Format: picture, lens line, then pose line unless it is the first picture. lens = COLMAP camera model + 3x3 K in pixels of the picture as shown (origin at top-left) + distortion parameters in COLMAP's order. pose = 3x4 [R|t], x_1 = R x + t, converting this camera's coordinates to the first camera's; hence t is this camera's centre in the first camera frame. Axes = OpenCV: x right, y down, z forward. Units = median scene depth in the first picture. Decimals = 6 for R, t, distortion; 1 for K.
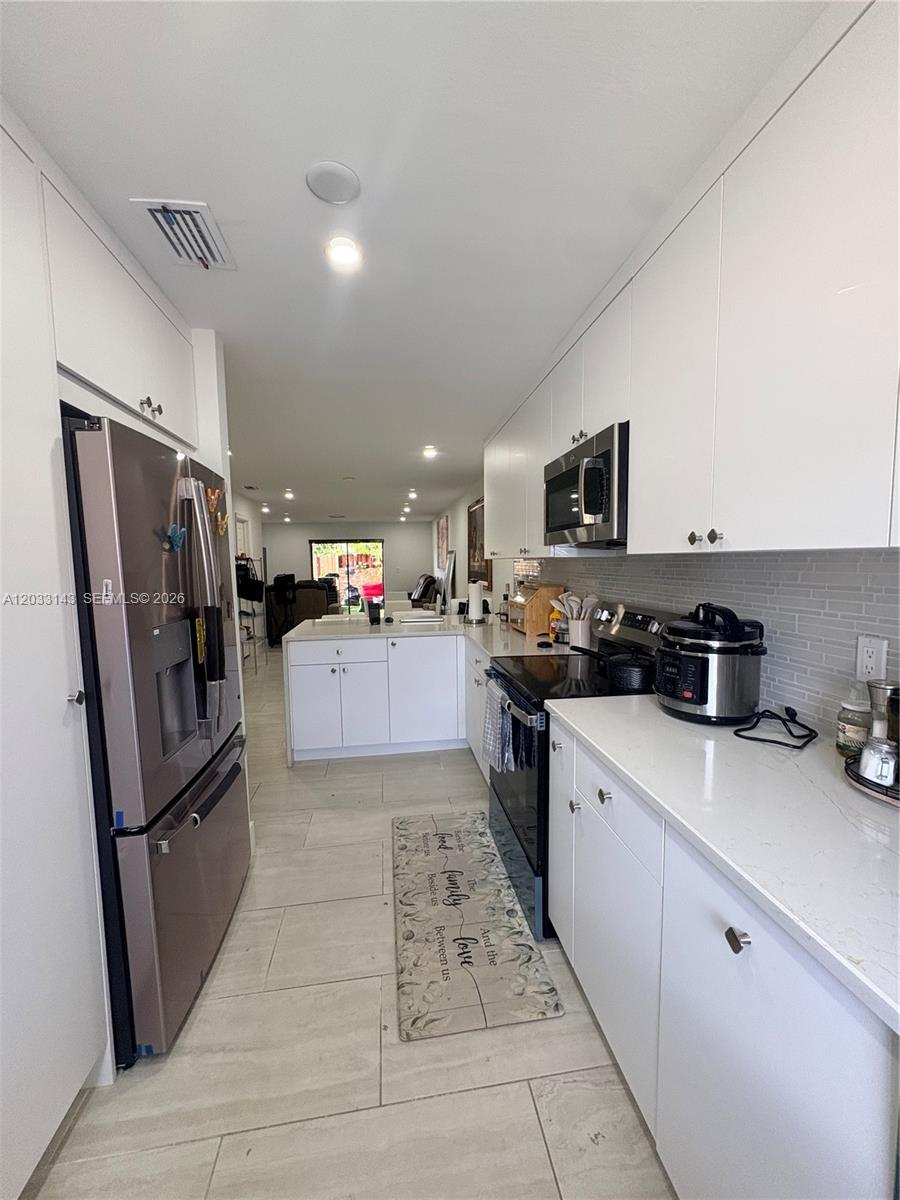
lens RADIAL K [[476.9, 0, 450.0], [0, 476.9, 600.0], [0, 0, 1]] dist [0.001189, 0.000242]
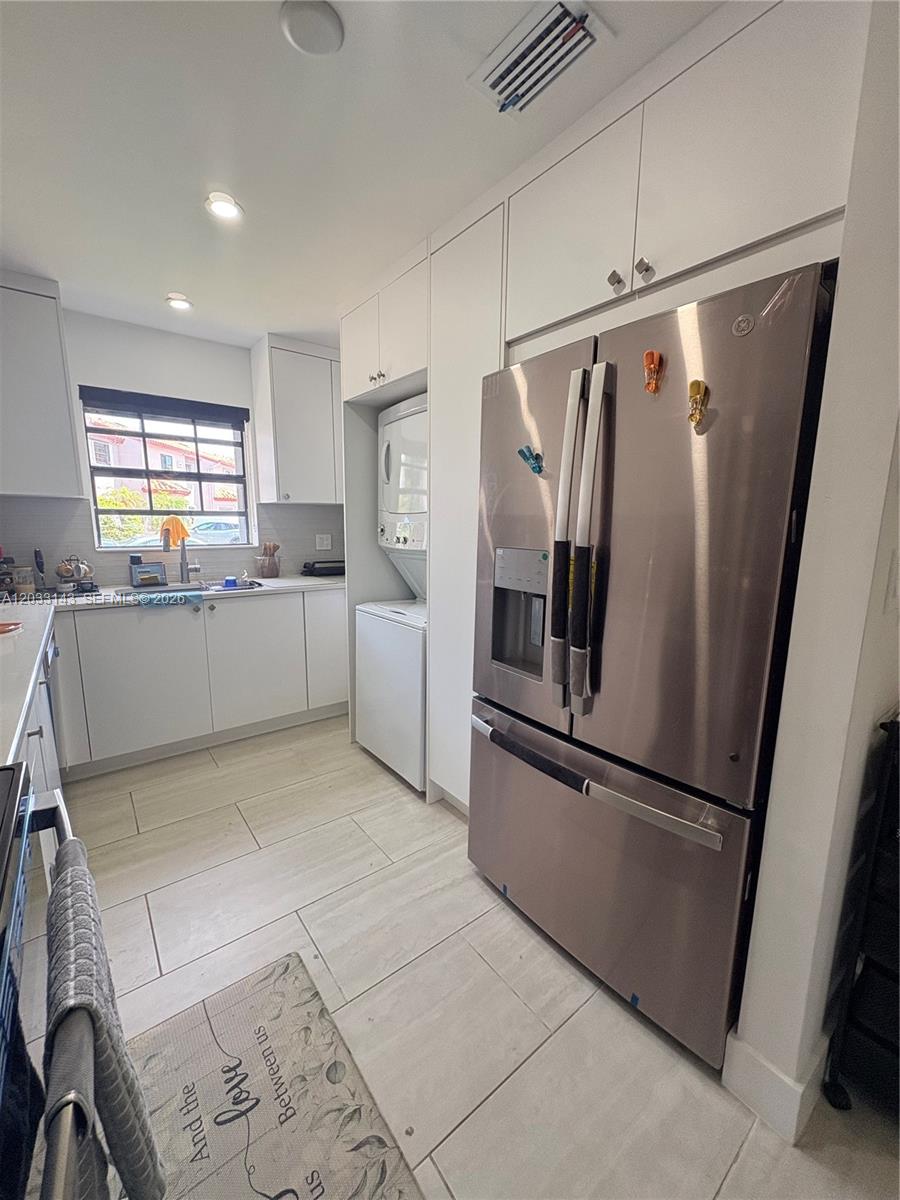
lens RADIAL K [[476.9, 0, 450.0], [0, 476.9, 600.0], [0, 0, 1]] dist [0.001189, 0.000242]
pose [[-0.867698, 0.091206, -0.488653, 0.033686], [-0.036916, 0.968486, 0.246316, -0.072441], [0.495719, 0.231767, -0.836986, 1.421582]]
